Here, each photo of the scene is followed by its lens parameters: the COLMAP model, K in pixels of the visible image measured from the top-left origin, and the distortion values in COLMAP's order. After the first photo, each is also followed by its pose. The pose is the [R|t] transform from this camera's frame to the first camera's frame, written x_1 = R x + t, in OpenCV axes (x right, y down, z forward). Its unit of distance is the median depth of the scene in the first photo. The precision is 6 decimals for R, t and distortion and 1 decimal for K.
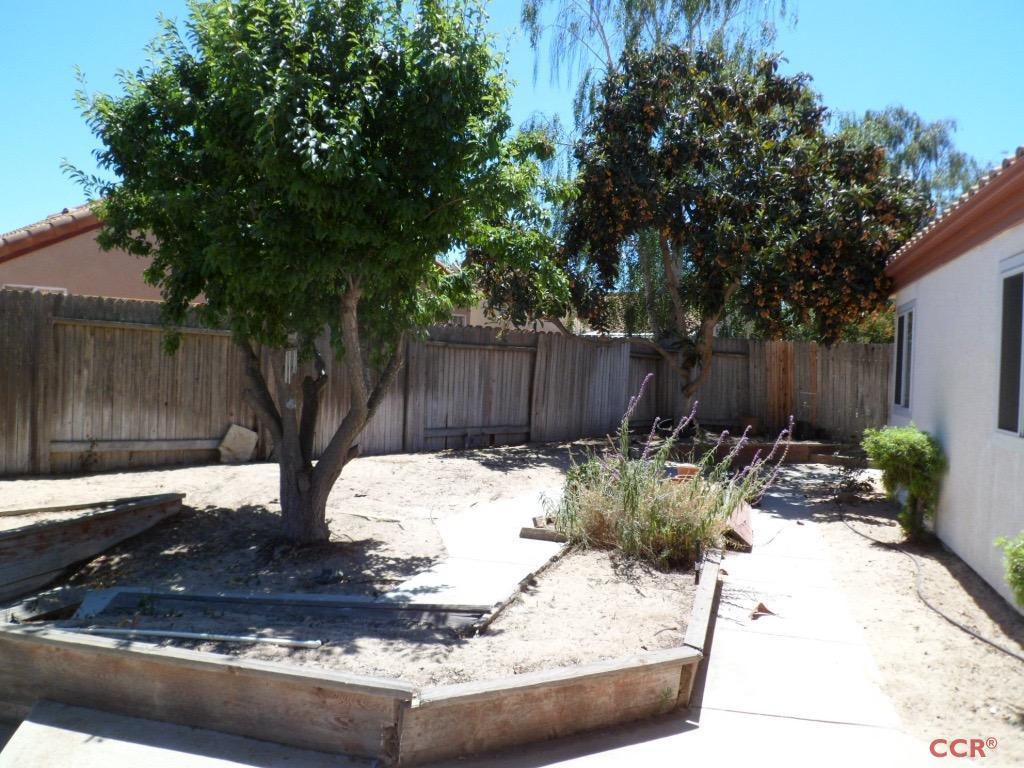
lens RADIAL K [[860.0, 0, 512.0], [0, 860.0, 384.0], [0, 0, 1]] dist [-0.049431, 0.000016]
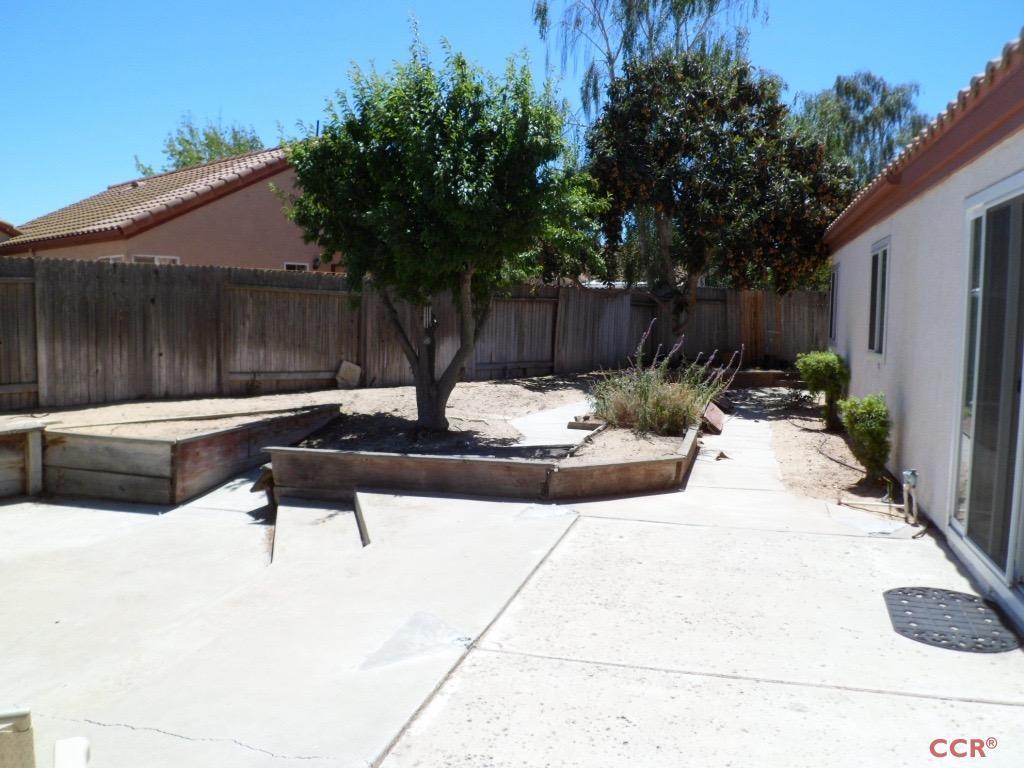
lens RADIAL K [[902.8, 0, 512.0], [0, 902.8, 384.0], [0, 0, 1]] dist [-0.045287, -0.001856]
pose [[0.999635, -0.017039, 0.020982, -0.084233], [0.015797, 0.998192, 0.057994, 0.005488], [-0.021932, -0.057641, 0.998096, -0.402983]]
